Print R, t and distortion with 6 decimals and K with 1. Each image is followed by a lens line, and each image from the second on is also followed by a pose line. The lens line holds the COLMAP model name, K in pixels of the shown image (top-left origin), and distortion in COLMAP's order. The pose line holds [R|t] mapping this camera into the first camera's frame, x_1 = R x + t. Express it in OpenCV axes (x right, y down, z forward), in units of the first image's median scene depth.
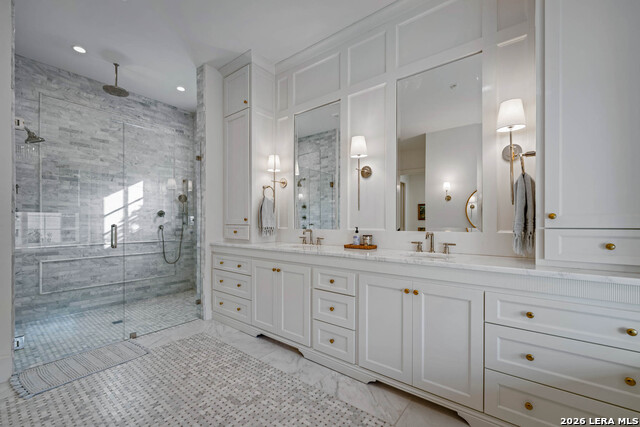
lens RADIAL K [[263.8, 0, 313.5], [0, 263.8, 226.1], [0, 0, 1]] dist [-0.001679, -0.000123]
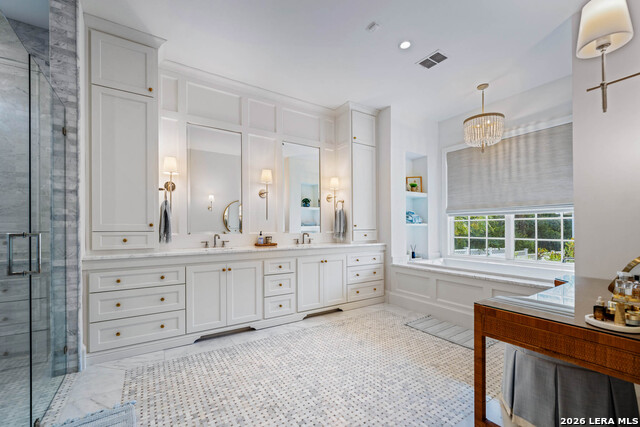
lens RADIAL K [[263.8, 0, 323.3], [0, 263.8, 227.1], [0, 0, 1]] dist [-0.001679, -0.000123]
pose [[0.323083, 0.000719, 0.946370, -1.165277], [0.013427, 0.999896, -0.005344, -0.006684], [-0.946275, 0.014434, 0.323039, 0.242742]]
